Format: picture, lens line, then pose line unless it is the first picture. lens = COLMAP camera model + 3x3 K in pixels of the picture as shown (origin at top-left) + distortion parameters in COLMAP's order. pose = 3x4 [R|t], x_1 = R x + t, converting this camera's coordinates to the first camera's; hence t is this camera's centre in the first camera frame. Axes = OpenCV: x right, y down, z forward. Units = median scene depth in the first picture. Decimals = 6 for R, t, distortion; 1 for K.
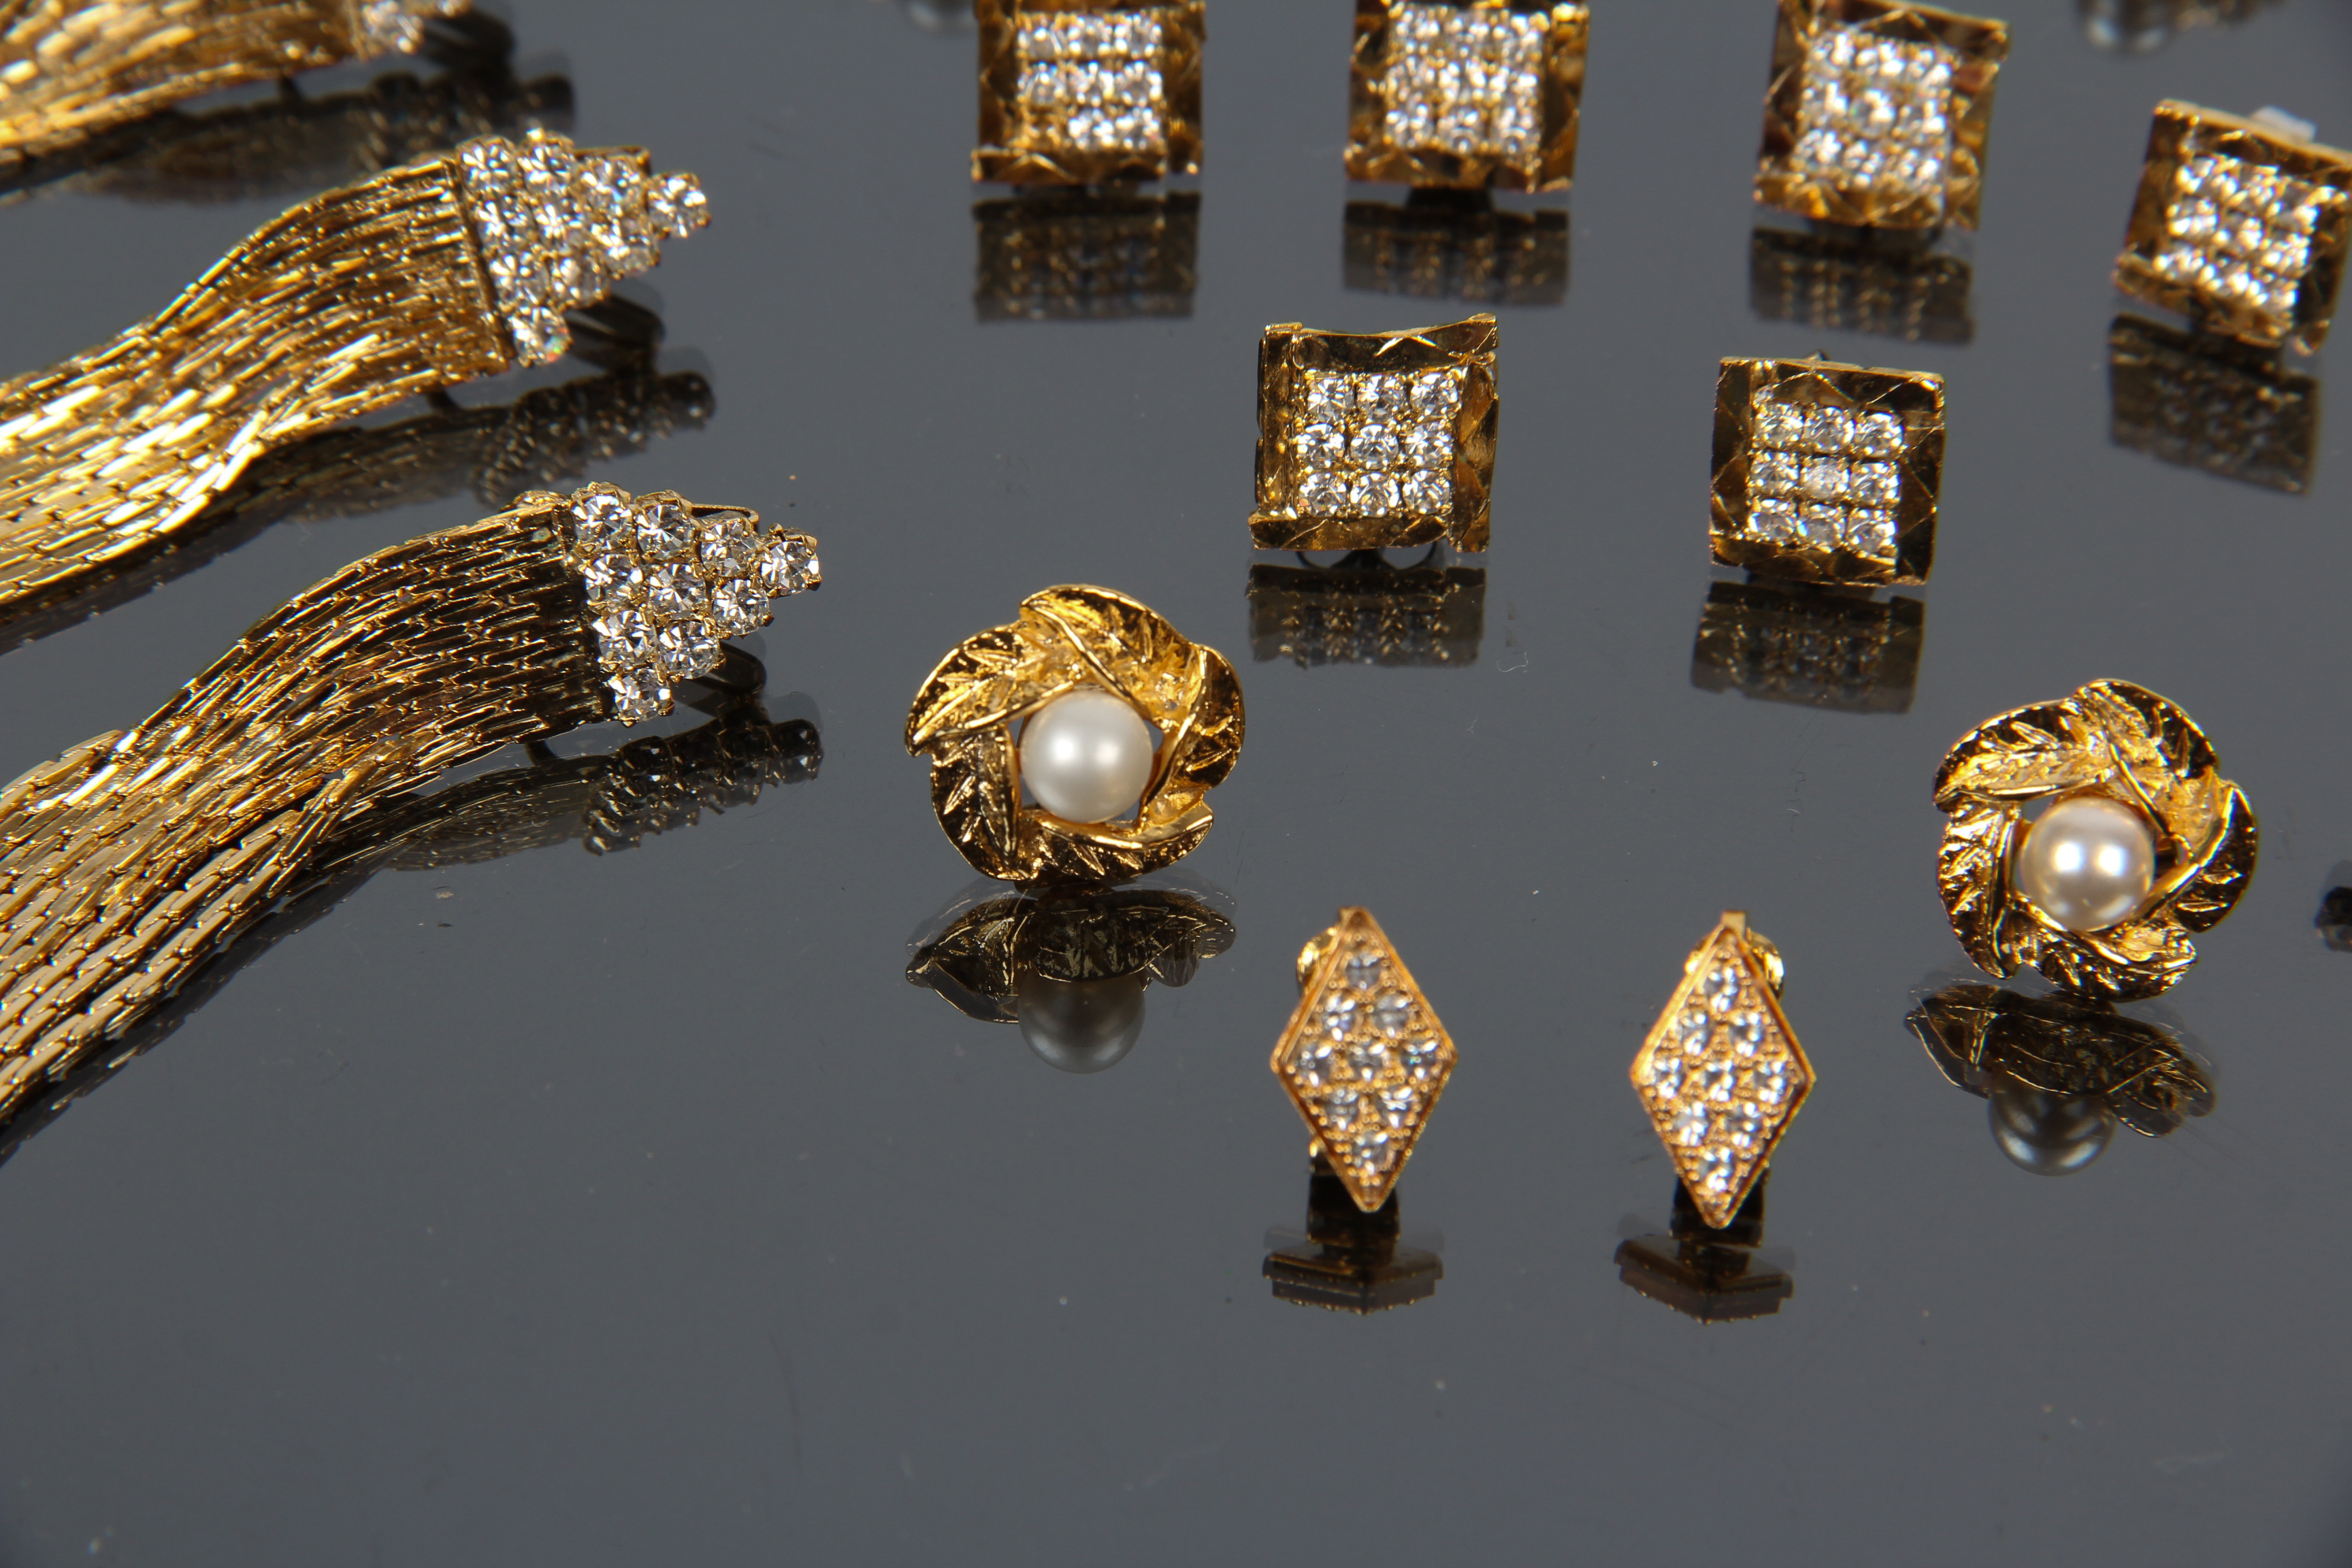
lens RADIAL K [[9062.5, 0, 1178.9], [0, 9062.5, 731.2], [0, 0, 1]] dist [0.303923, -8.563885]
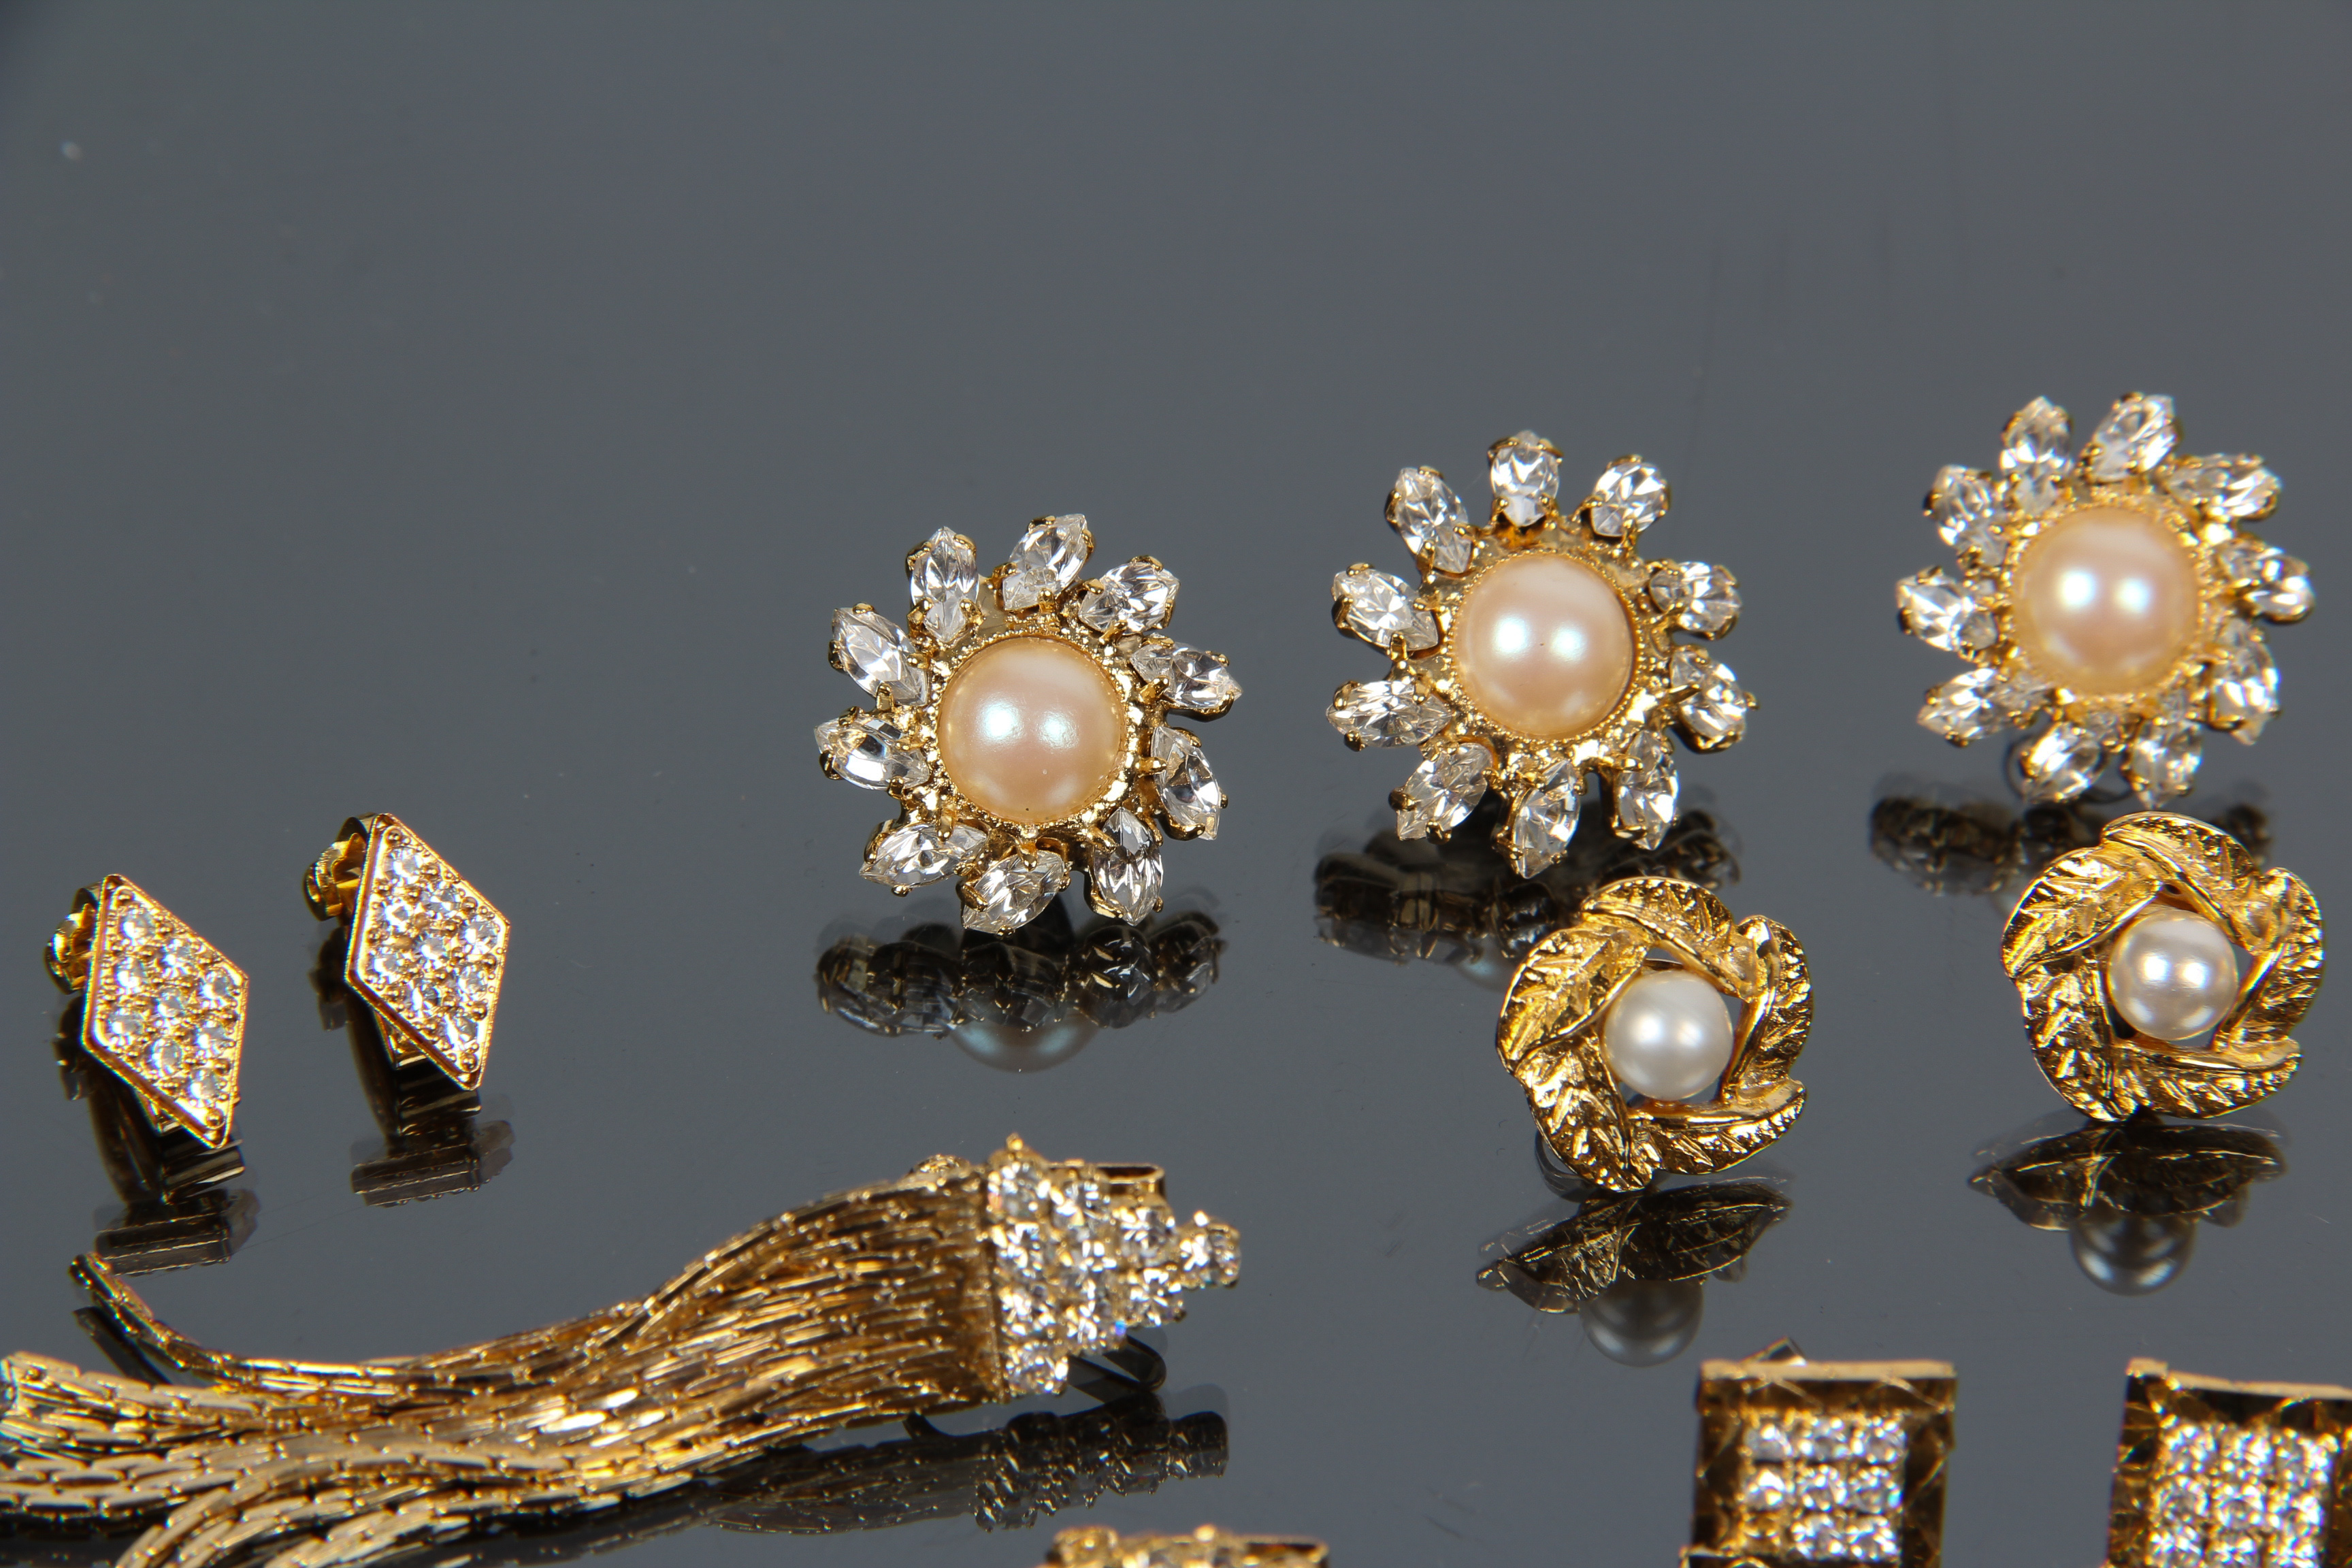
lens RADIAL K [[8865.0, 0, 1148.1], [0, 8865.0, 779.7], [0, 0, 1]] dist [0.168501, -6.420360]
pose [[0.998158, 0.051166, -0.032613, -0.052405], [-0.052481, 0.997786, -0.040842, -0.104884], [0.030452, 0.042479, 0.998633, 0.129774]]
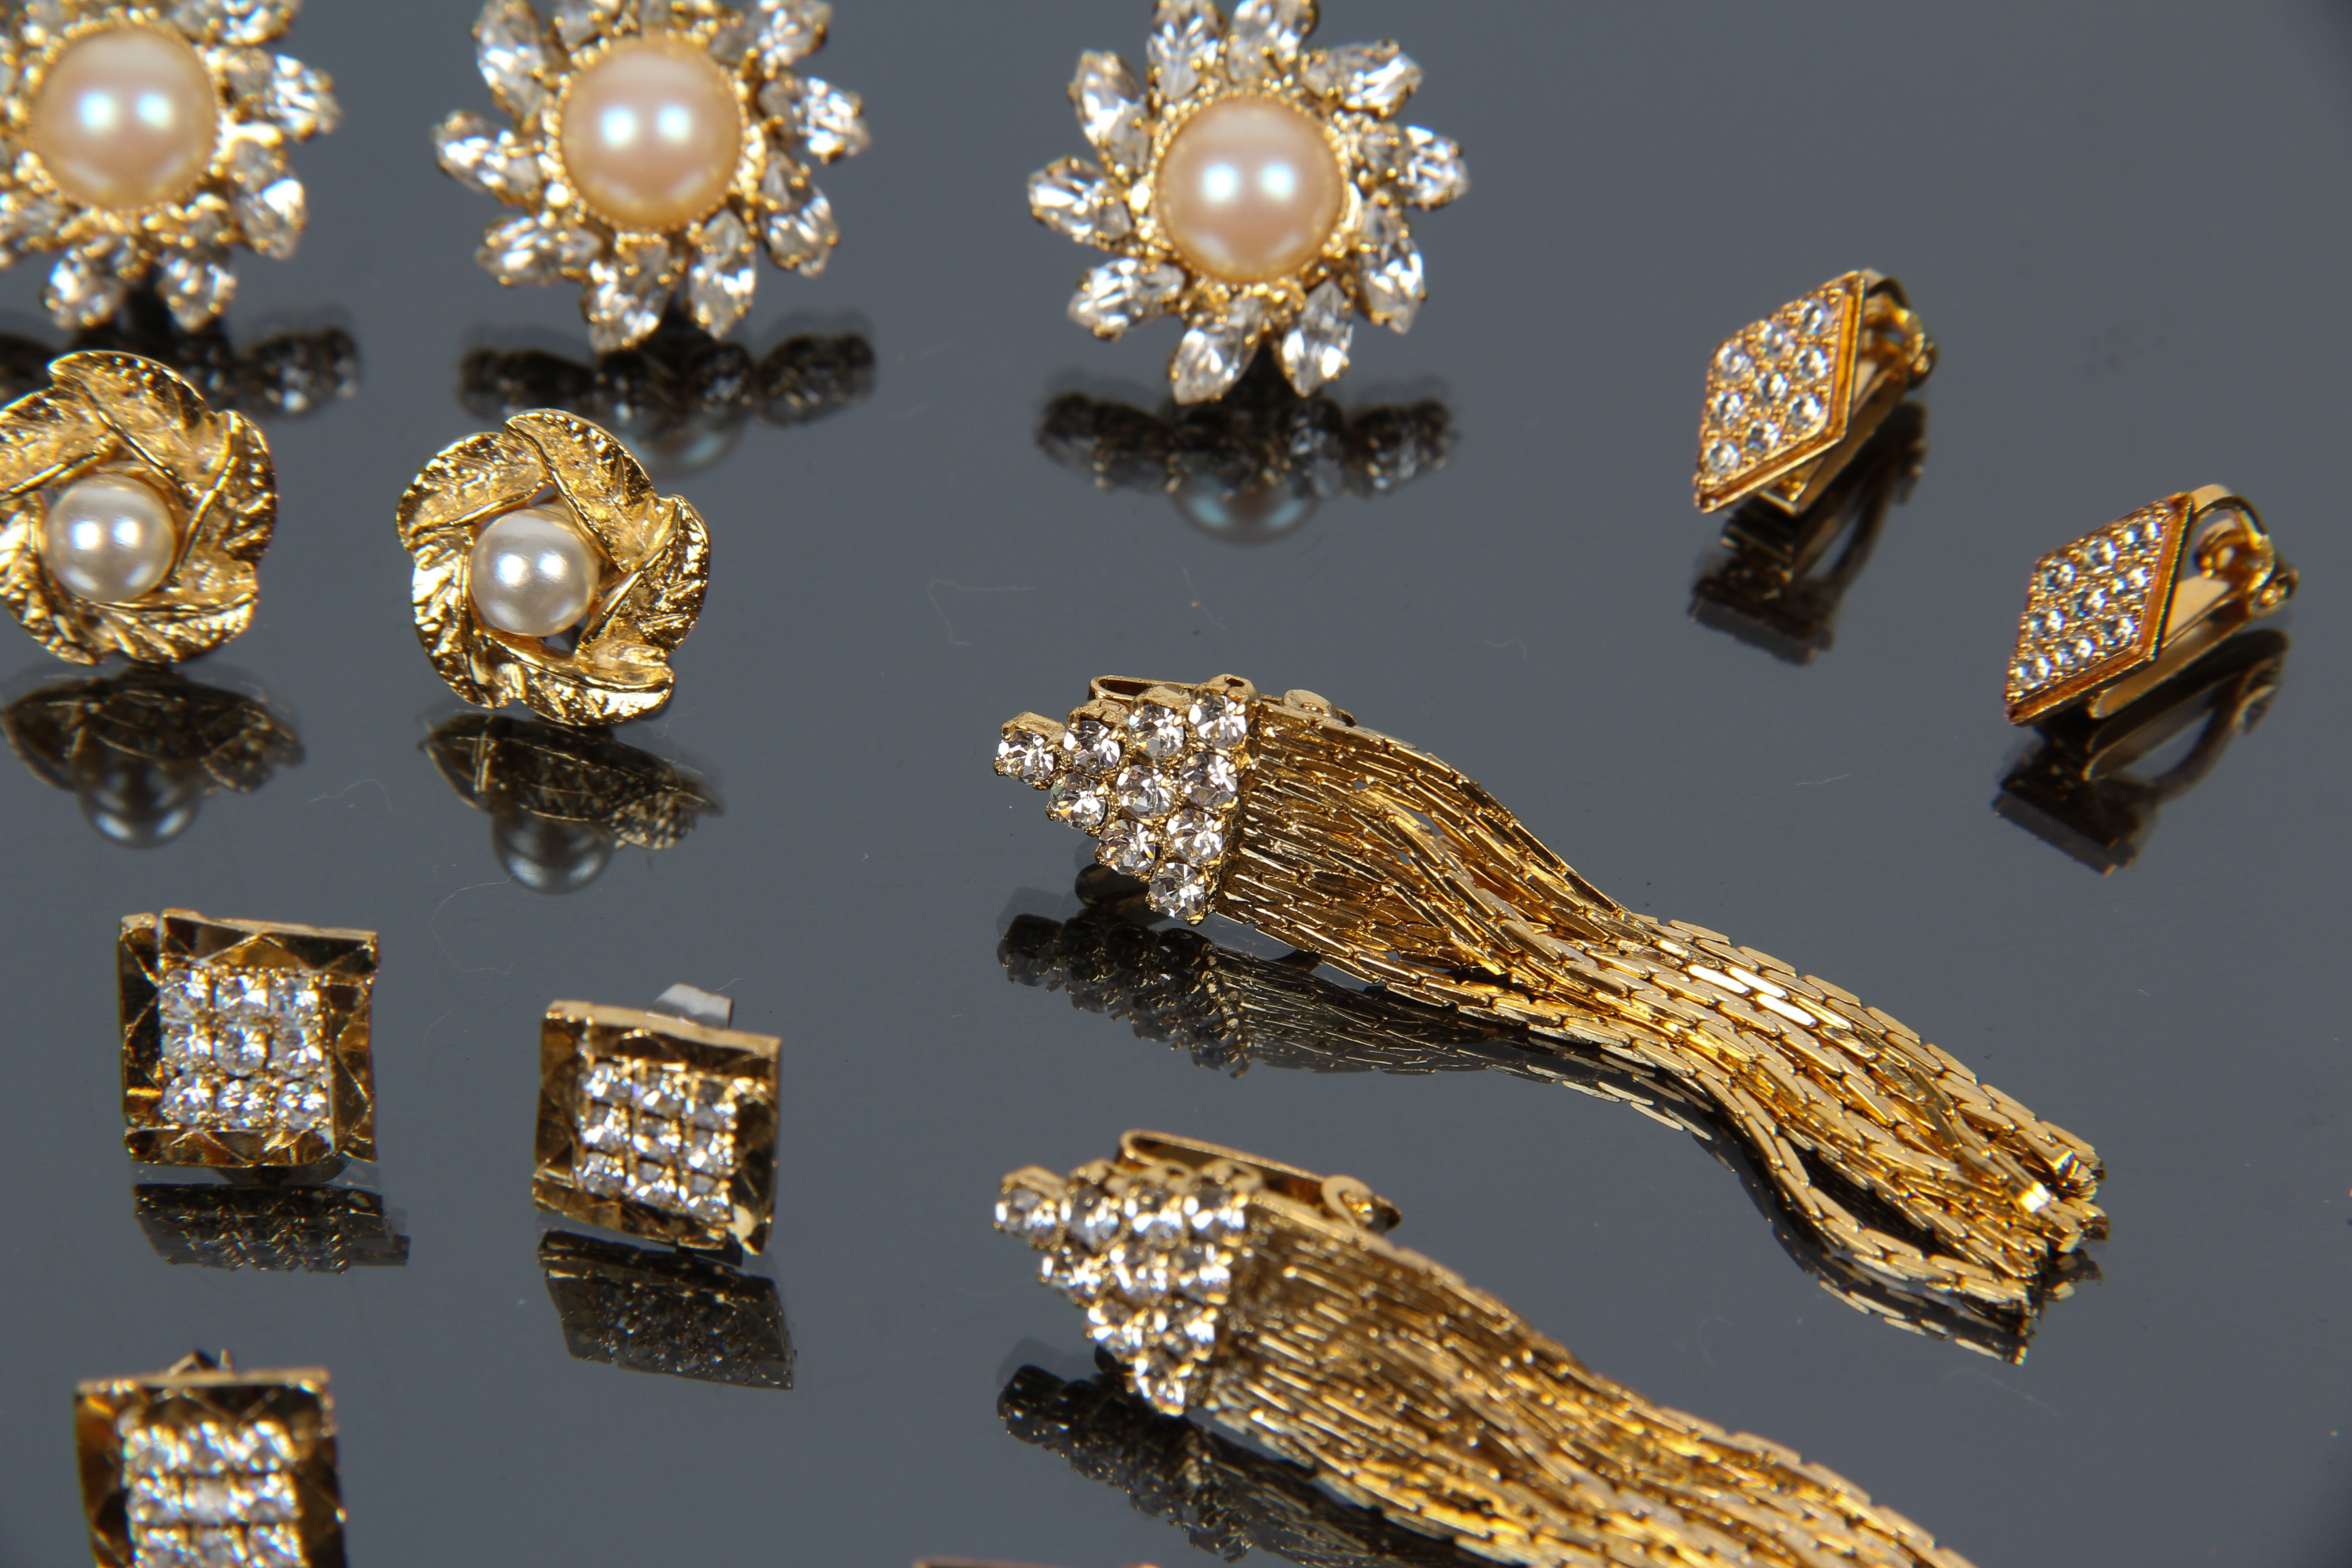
lens RADIAL K [[8865.0, 0, 1148.1], [0, 8865.0, 779.7], [0, 0, 1]] dist [0.168501, -6.420360]
pose [[0.986974, -0.134662, 0.088028, 0.094135], [0.134911, 0.990853, 0.003140, -0.087854], [-0.087646, 0.008777, 0.996113, 0.124974]]
